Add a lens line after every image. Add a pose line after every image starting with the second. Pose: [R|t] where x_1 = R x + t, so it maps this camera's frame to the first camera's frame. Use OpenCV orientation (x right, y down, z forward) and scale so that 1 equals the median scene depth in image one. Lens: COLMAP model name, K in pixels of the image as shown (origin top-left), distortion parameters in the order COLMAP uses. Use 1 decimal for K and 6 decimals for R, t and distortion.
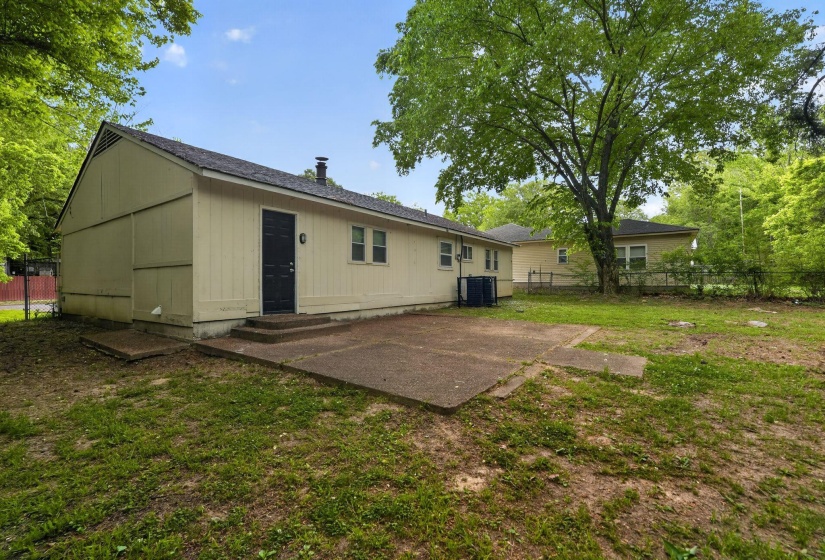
lens RADIAL K [[365.3, 0, 412.5], [0, 365.3, 280.0], [0, 0, 1]] dist [-0.017416, -0.000057]
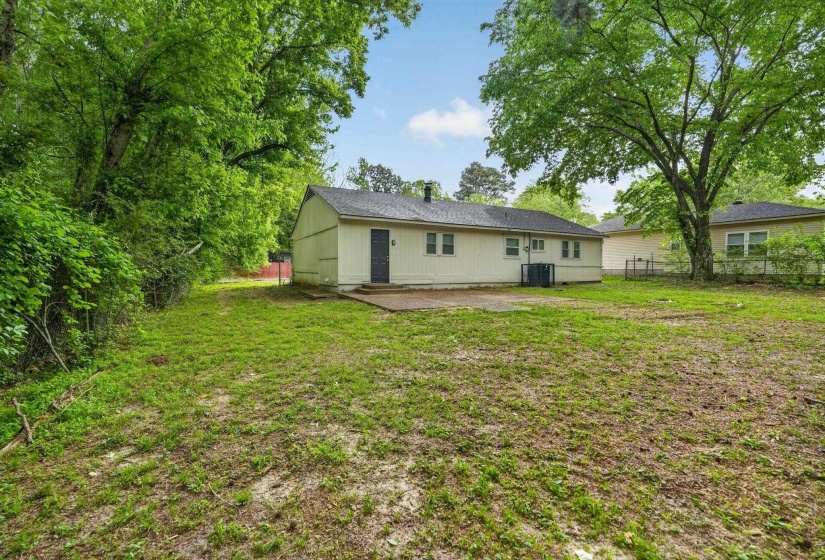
lens RADIAL K [[365.3, 0, 412.5], [0, 365.3, 280.0], [0, 0, 1]] dist [-0.017416, -0.000057]
pose [[0.893125, 0.022661, -0.449237, 0.465266], [-0.006036, 0.999244, 0.038403, 0.002009], [0.449767, -0.031587, 0.892587, -0.453407]]
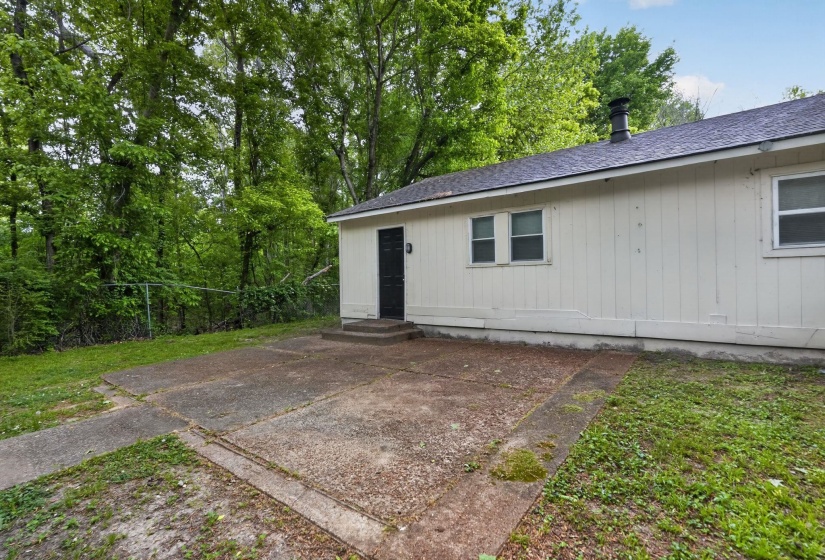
lens RADIAL K [[365.3, 0, 412.5], [0, 365.3, 280.0], [0, 0, 1]] dist [-0.017416, -0.000057]
pose [[-0.033824, -0.000095, -0.999428, 0.548268], [0.026418, 0.999650, -0.000989, -0.017858], [0.999079, -0.026436, -0.033810, 0.798021]]
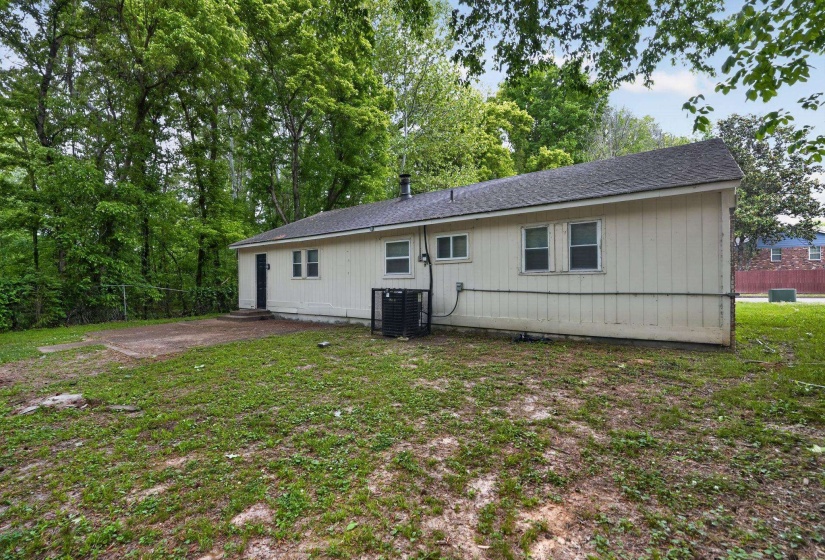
lens RADIAL K [[365.3, 0, 412.5], [0, 365.3, 280.0], [0, 0, 1]] dist [-0.017416, -0.000057]
pose [[-0.052007, 0.001768, -0.998645, 1.057211], [0.017803, 0.999841, 0.000843, -0.031134], [0.998488, -0.017735, -0.052030, 1.353597]]
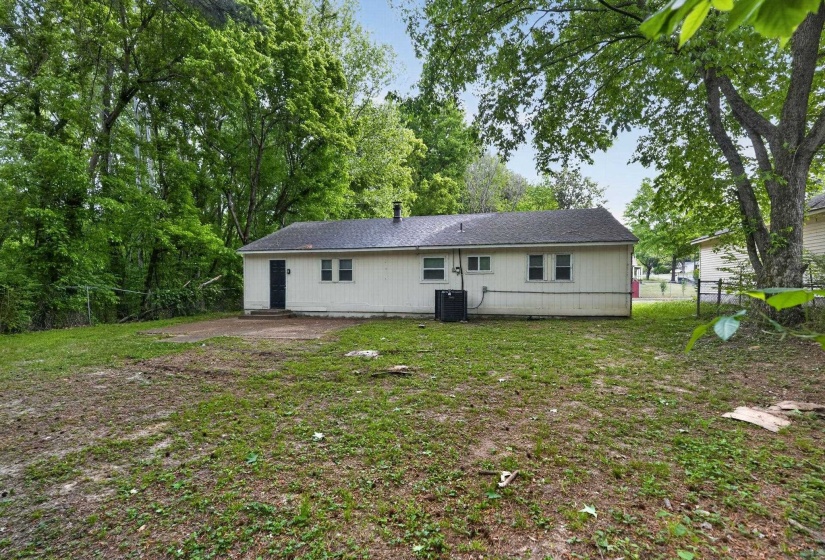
lens RADIAL K [[370.1, 0, 416.0], [0, 370.1, 289.8], [0, 0, 1]] dist [-0.014179, -0.000181]
pose [[0.348718, 0.011814, -0.937153, 1.376281], [0.005421, 0.999878, 0.014622, -0.031302], [0.937212, -0.010179, 0.348611, 0.726626]]
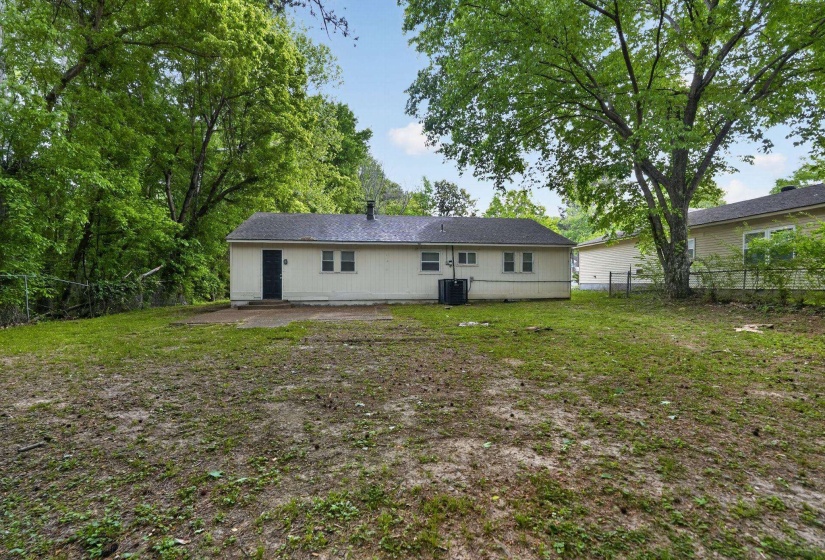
lens RADIAL K [[365.3, 0, 412.5], [0, 365.3, 280.0], [0, 0, 1]] dist [-0.017416, -0.000057]
pose [[0.681333, -0.004871, -0.731957, 1.229618], [0.005298, 0.999984, -0.001724, -0.006336], [0.731954, -0.002704, 0.681348, 0.122857]]
